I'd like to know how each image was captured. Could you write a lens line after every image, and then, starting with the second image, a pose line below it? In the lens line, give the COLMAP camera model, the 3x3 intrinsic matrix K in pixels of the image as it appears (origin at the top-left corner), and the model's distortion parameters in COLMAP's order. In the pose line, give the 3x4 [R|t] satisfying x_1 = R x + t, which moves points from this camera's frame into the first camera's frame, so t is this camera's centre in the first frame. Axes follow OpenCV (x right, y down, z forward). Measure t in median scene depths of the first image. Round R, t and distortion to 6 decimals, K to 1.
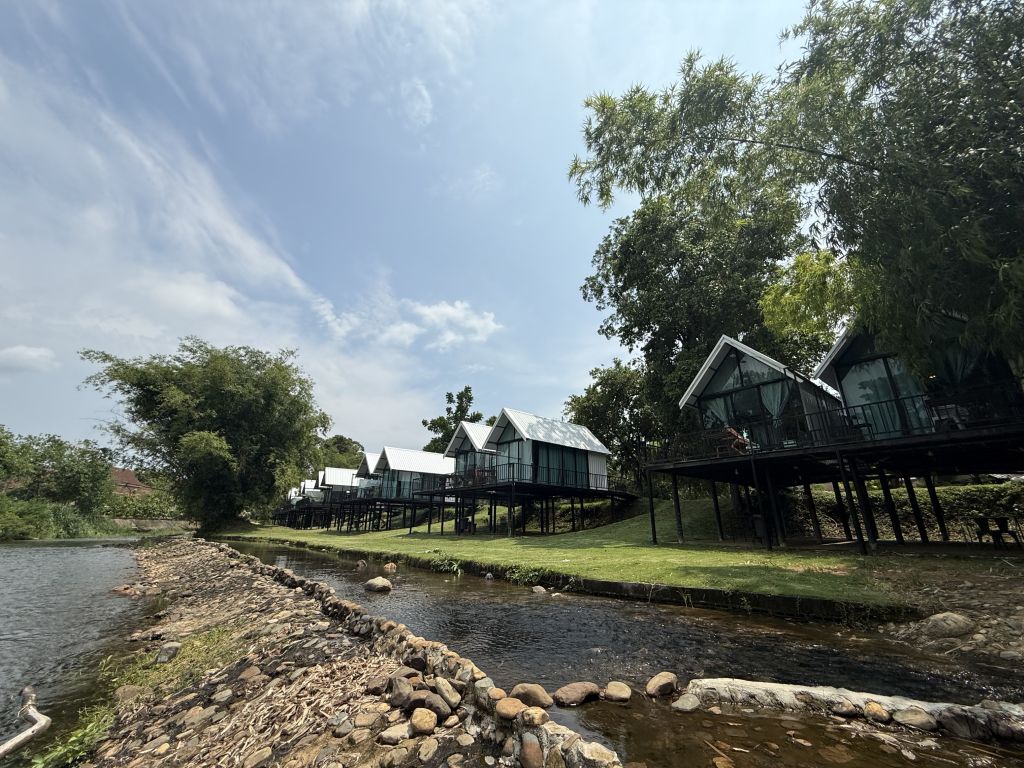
lens RADIAL K [[442.5, 0, 512.0], [0, 442.5, 384.0], [0, 0, 1]] dist [-0.000401, -0.000033]
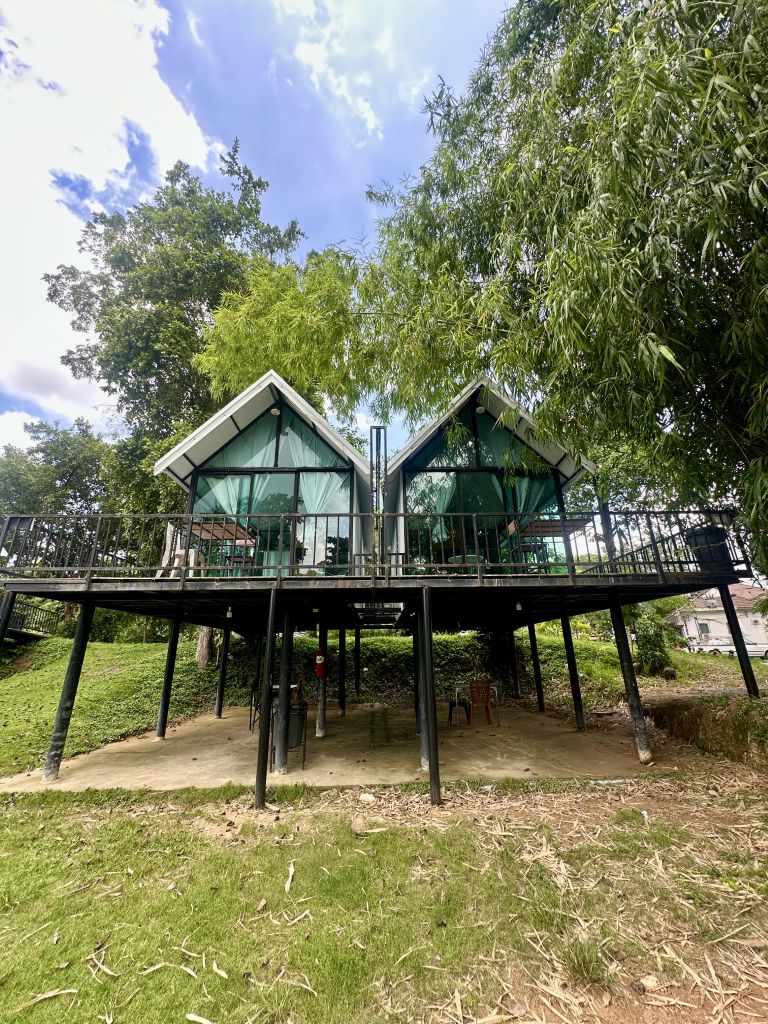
lens RADIAL K [[409.8, 0, 384.0], [0, 409.8, 512.0], [0, 0, 1]] dist [0.001333, 0.000003]
pose [[0.643665, 0.256650, 0.720990, 0.139314], [-0.230026, 0.963409, -0.137588, 0.063330], [-0.729920, -0.077286, 0.679149, 0.307129]]
